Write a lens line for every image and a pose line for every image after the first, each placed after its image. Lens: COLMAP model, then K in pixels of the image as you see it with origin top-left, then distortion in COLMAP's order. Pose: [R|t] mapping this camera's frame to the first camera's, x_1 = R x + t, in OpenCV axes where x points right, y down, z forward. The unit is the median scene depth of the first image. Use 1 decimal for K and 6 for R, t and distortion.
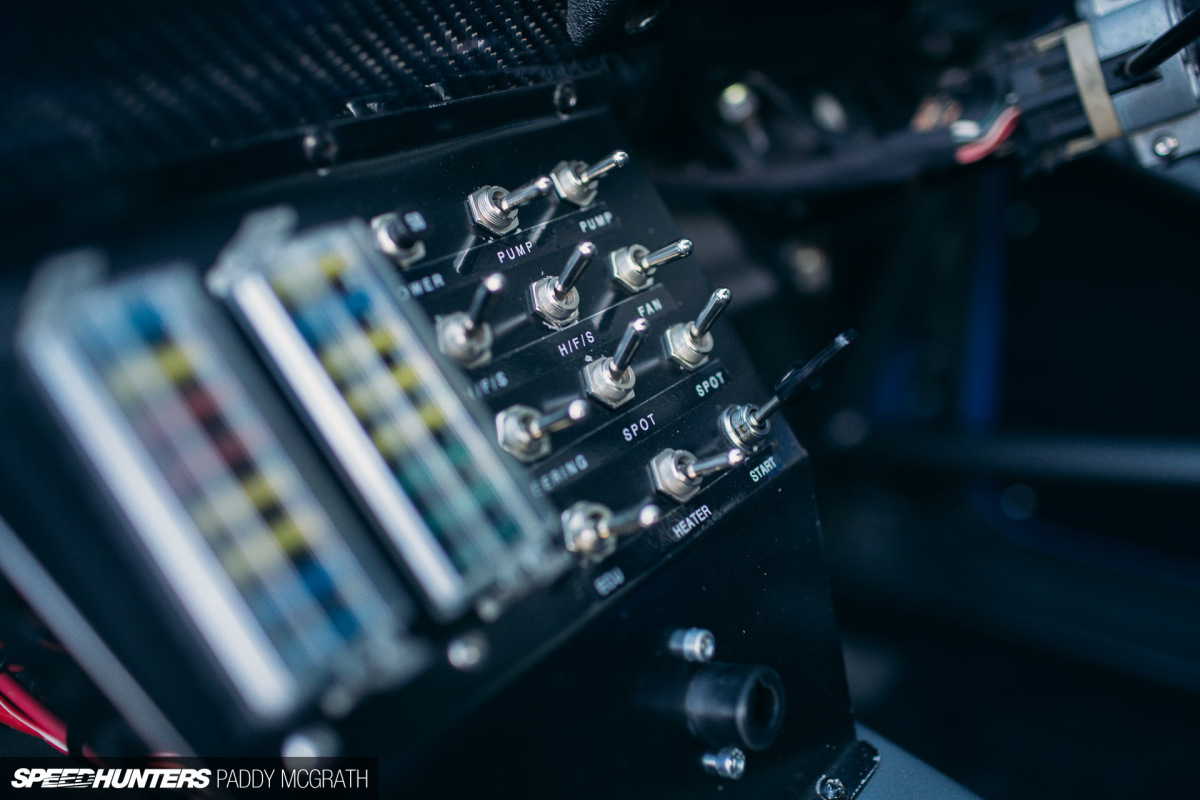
lens RADIAL K [[1284.6, 0, 600.0], [0, 1284.6, 400.0], [0, 0, 1]] dist [-0.111365, 0.002497]
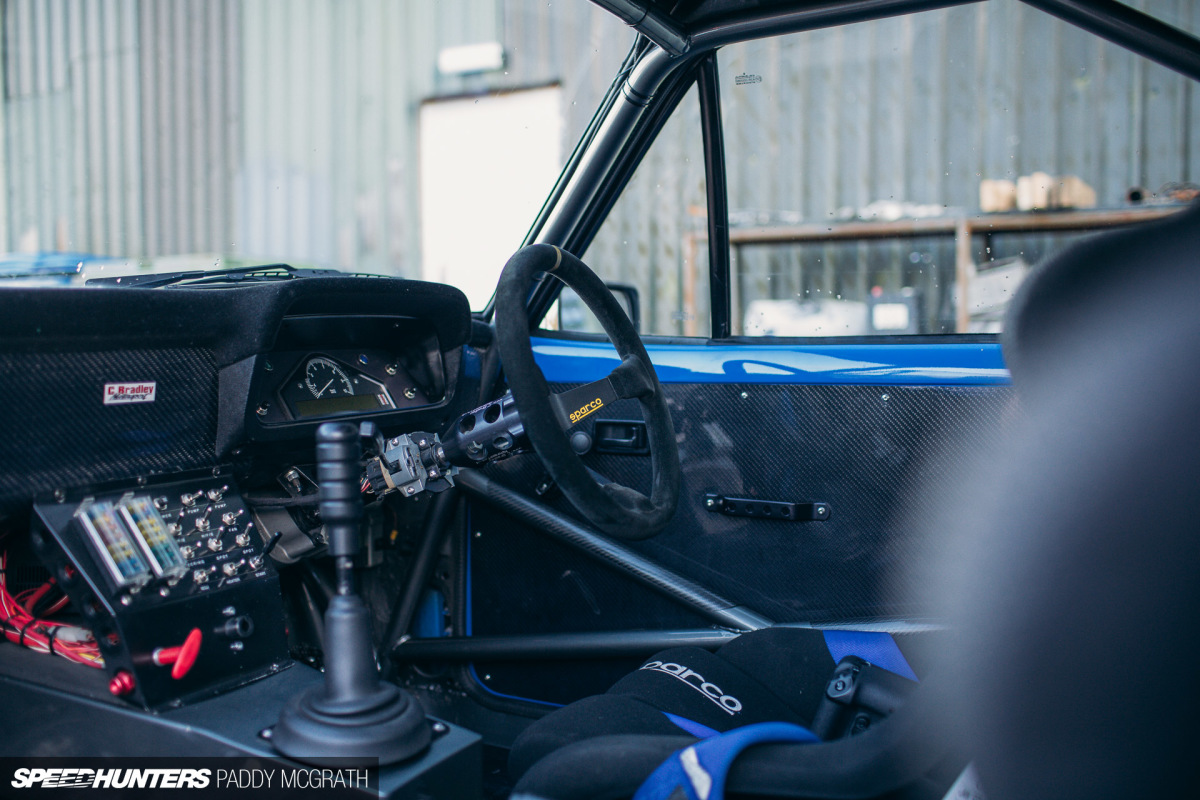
lens RADIAL K [[1221.5, 0, 600.0], [0, 1221.5, 400.0], [0, 0, 1]] dist [-0.016205, -0.001741]
pose [[0.989888, 0.043065, 0.135158, 0.667126], [-0.001729, 0.956395, -0.292072, 0.665907], [-0.141842, 0.288885, 0.946798, -2.869889]]
